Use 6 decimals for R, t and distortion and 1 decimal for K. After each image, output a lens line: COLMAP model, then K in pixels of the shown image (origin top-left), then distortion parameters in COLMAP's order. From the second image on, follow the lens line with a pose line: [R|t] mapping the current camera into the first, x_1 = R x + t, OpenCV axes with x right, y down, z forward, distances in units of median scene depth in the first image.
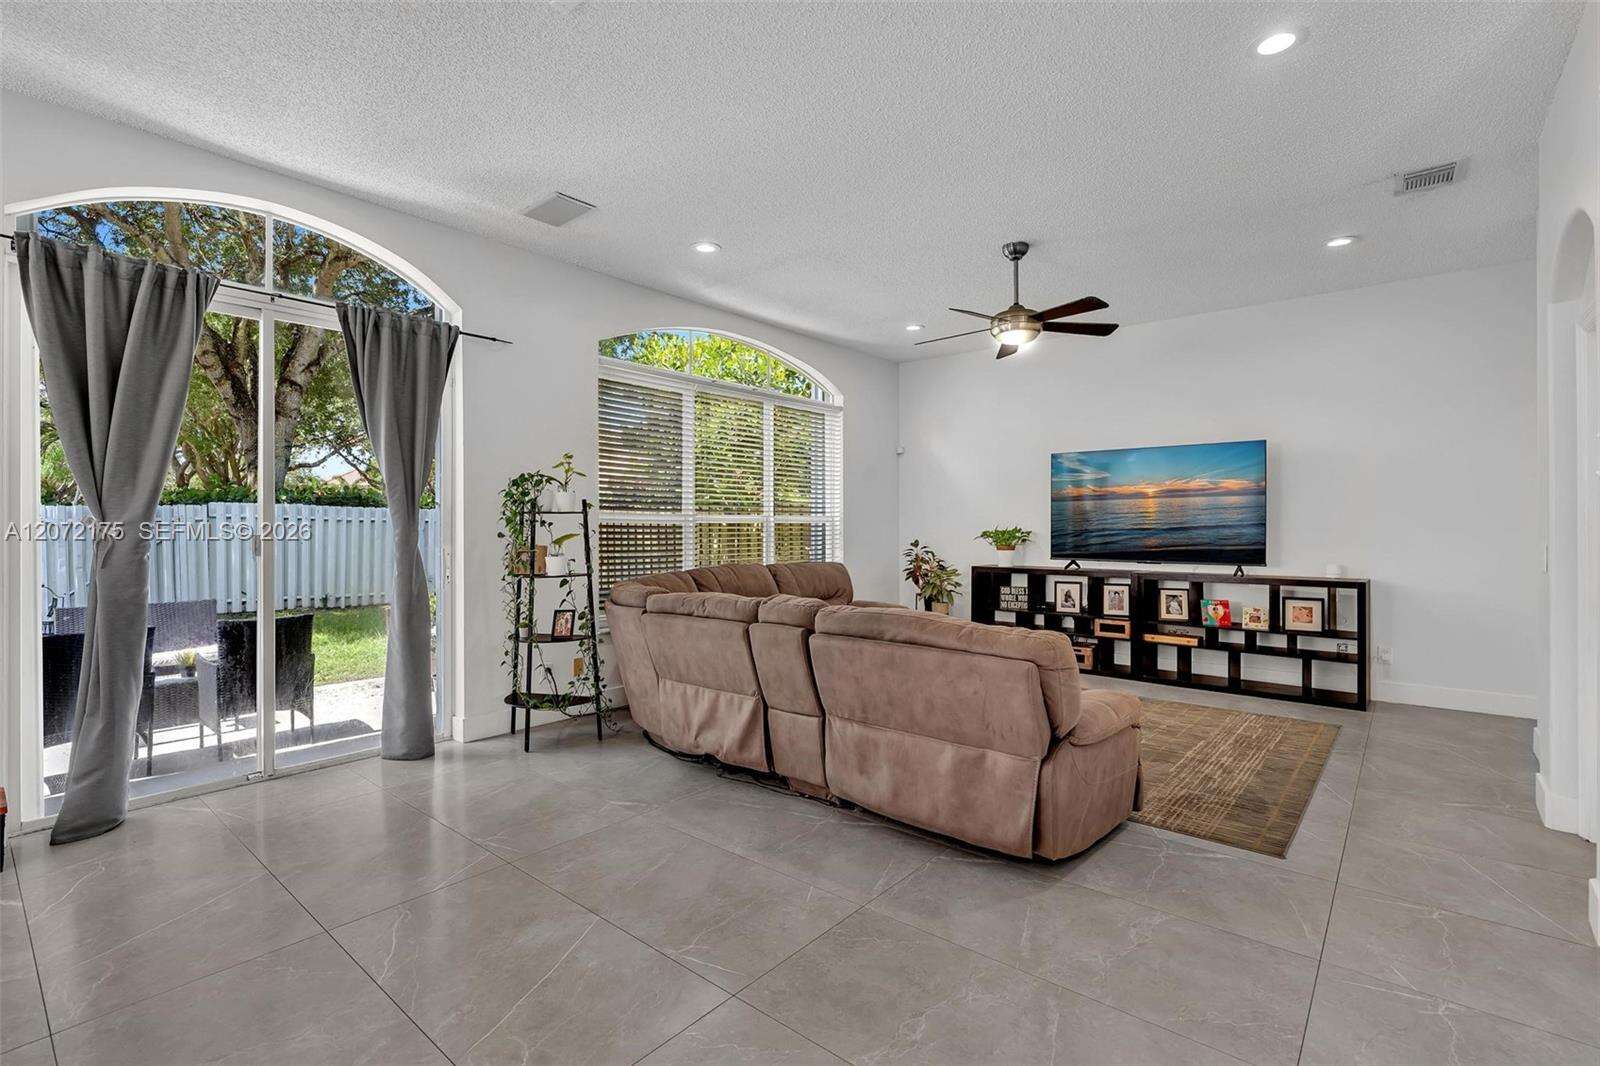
lens RADIAL K [[723.9, 0, 802.4], [0, 723.9, 523.9], [0, 0, 1]] dist [-0.003686, 0.001123]
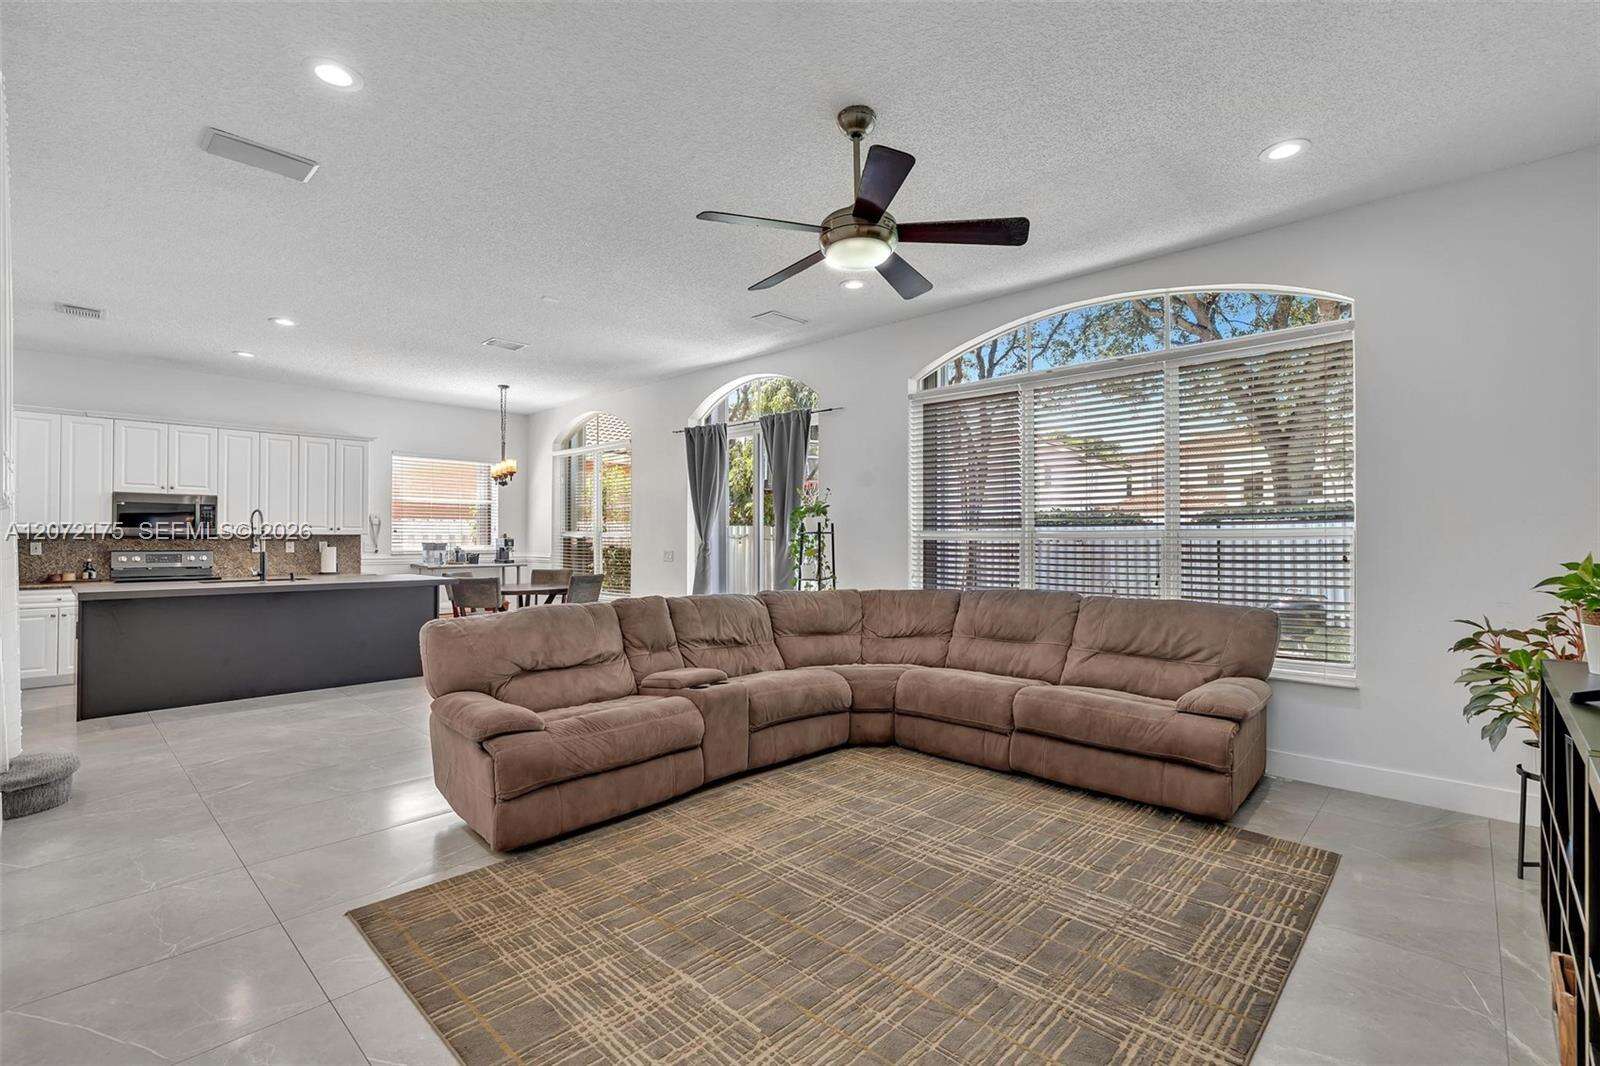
lens RADIAL K [[723.9, 0, 810.4], [0, 723.9, 532.0], [0, 0, 1]] dist [-0.003686, 0.001123]
pose [[-0.047170, -0.008970, -0.998847, 1.021684], [0.001826, 0.999957, -0.009066, -0.004832], [0.998885, -0.002252, -0.047152, 1.071843]]
